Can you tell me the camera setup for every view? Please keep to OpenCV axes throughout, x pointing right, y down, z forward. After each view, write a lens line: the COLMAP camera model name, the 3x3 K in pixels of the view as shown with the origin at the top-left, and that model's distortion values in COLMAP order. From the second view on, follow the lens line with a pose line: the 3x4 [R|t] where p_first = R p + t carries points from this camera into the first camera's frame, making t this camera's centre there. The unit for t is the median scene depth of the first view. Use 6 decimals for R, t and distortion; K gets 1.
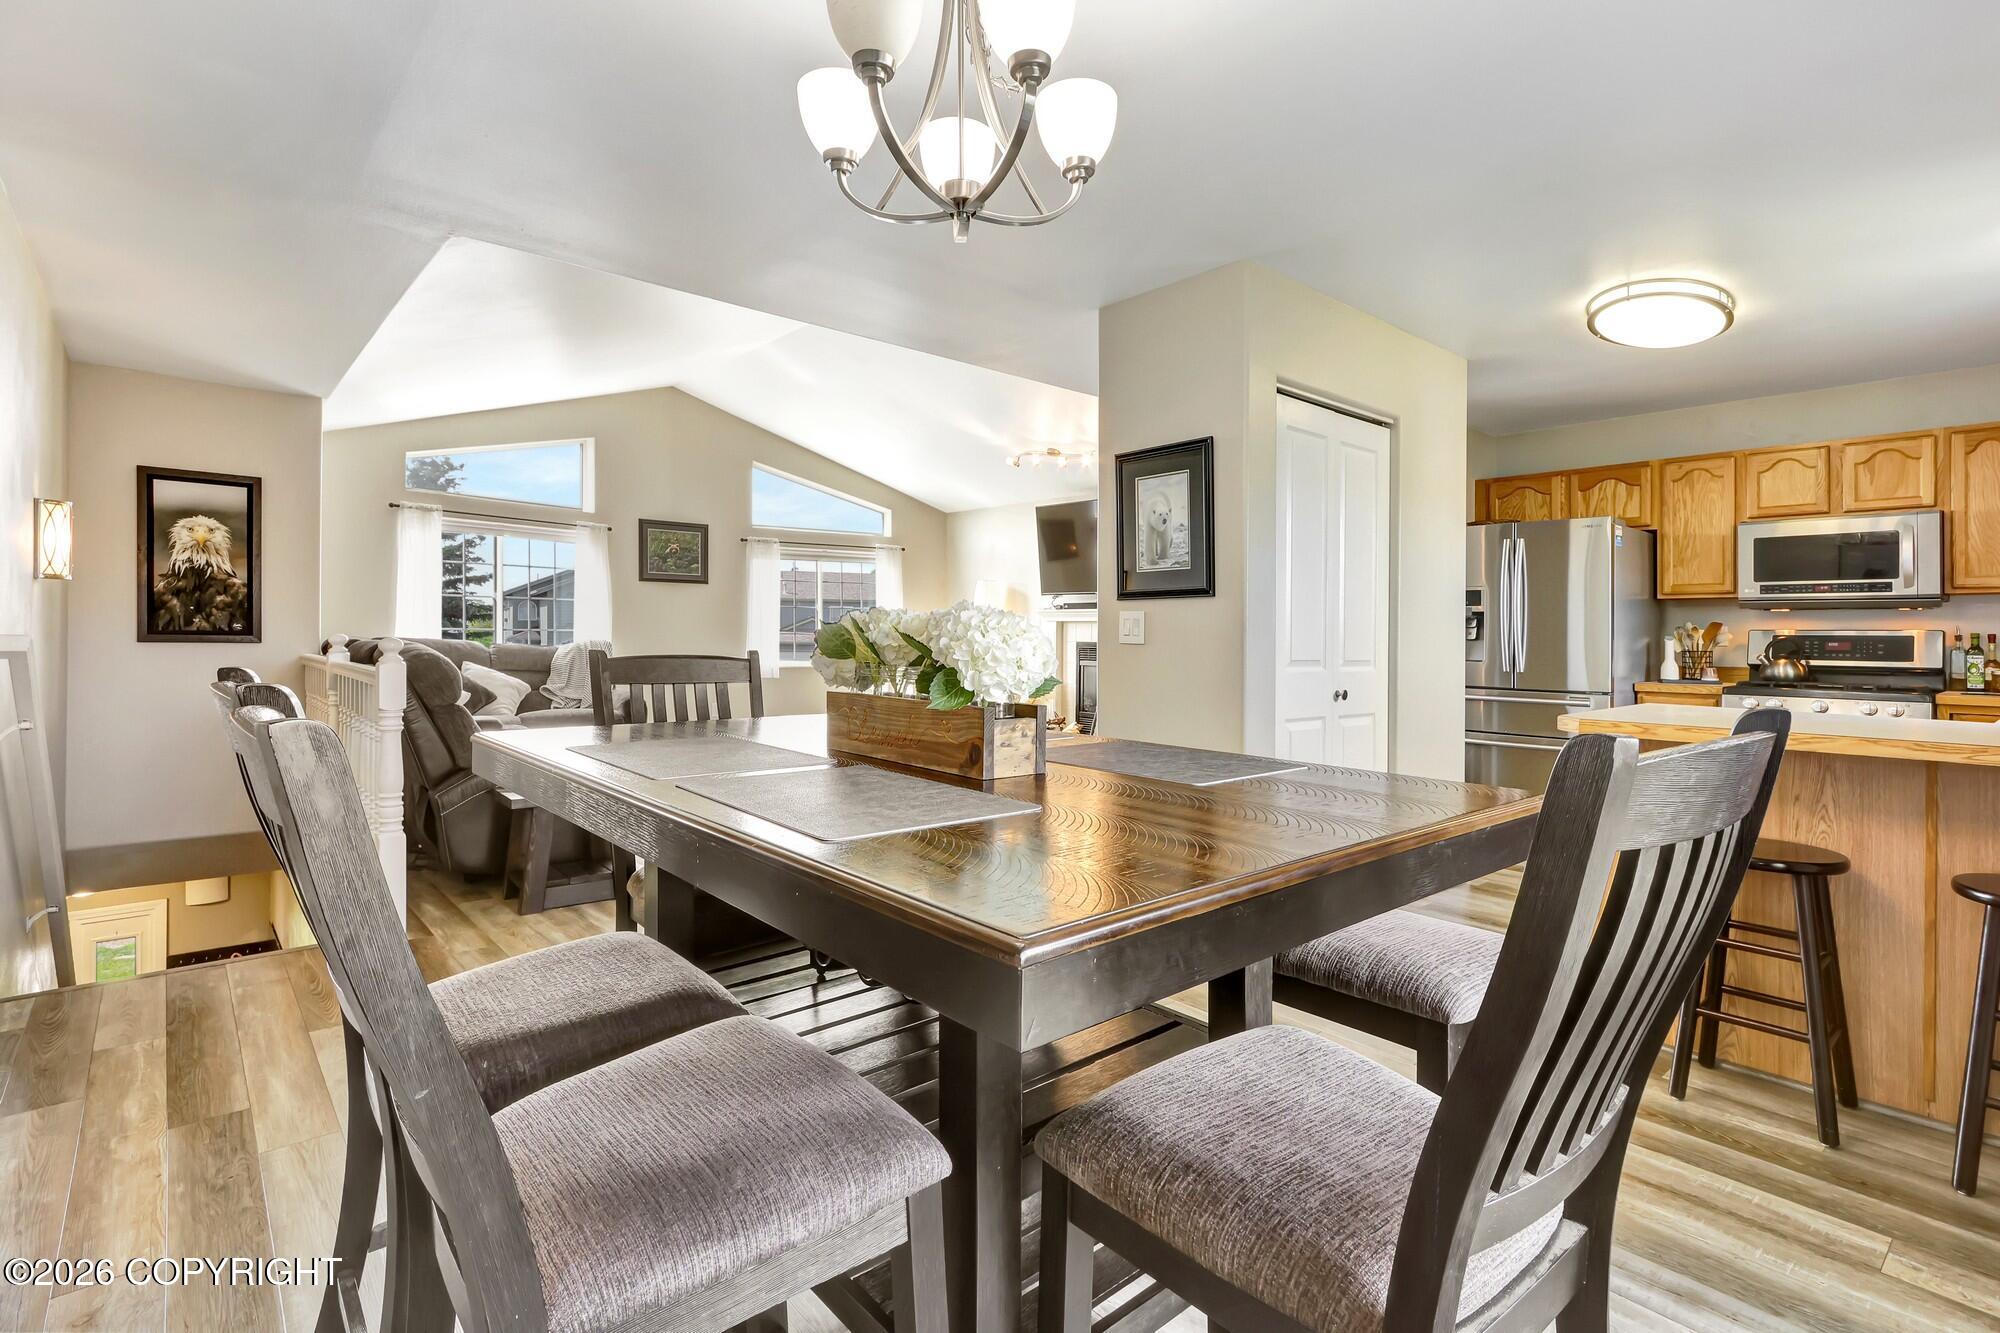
lens RADIAL K [[974.2, 0, 961.4], [0, 974.2, 657.8], [0, 0, 1]] dist [-0.005338, -0.001070]
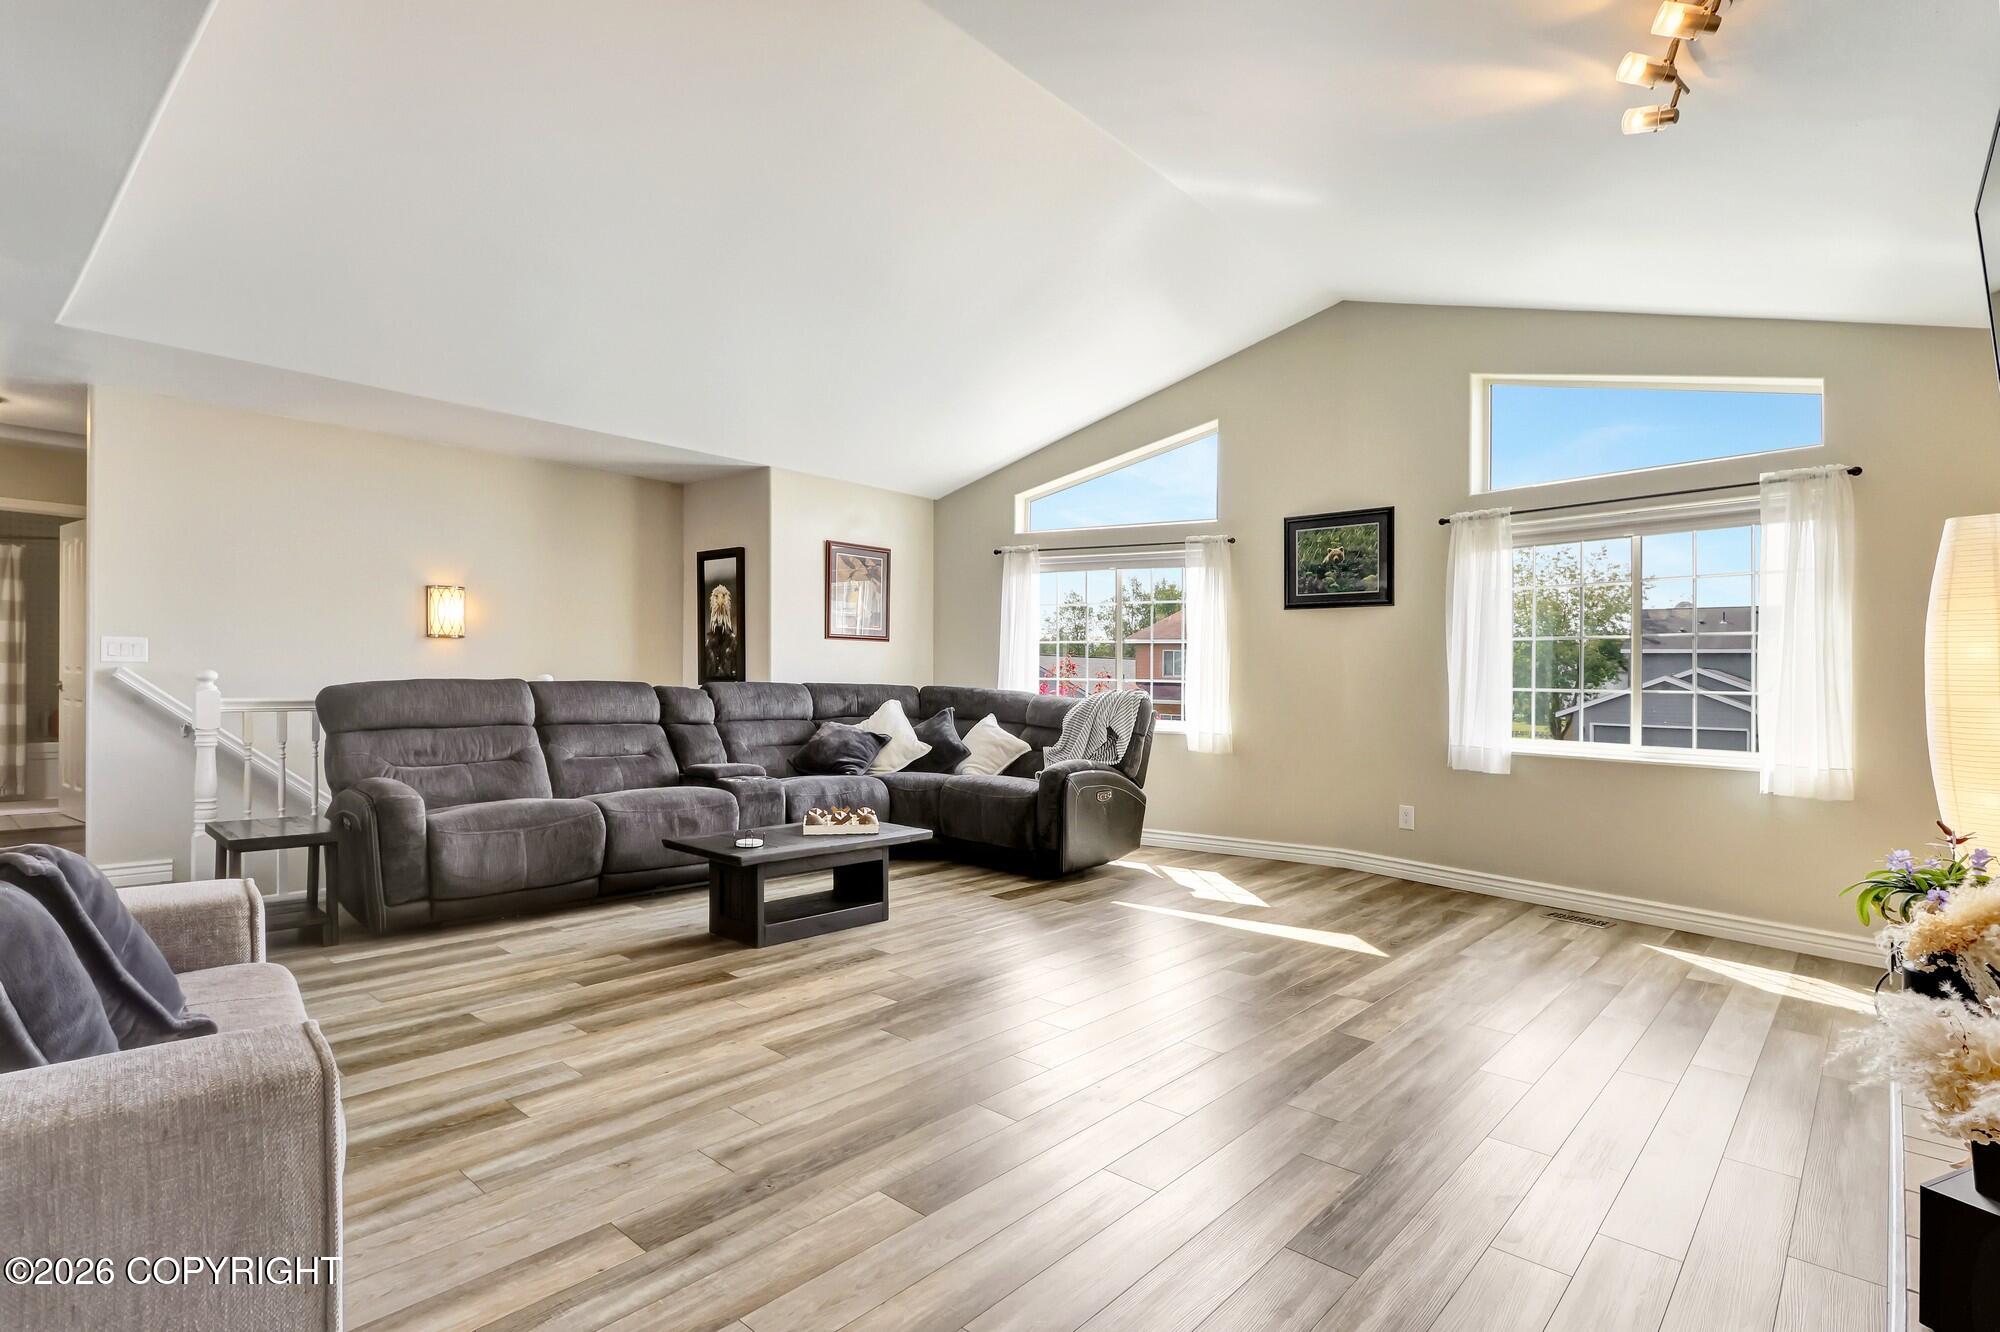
lens RADIAL K [[950.9, 0, 973.7], [0, 950.9, 643.7], [0, 0, 1]] dist [-0.004234, -0.001190]
pose [[0.162571, -0.045628, -0.985641, 0.469820], [-0.039758, 0.997816, -0.052749, -0.019023], [0.985895, 0.047763, 0.160402, 1.125868]]
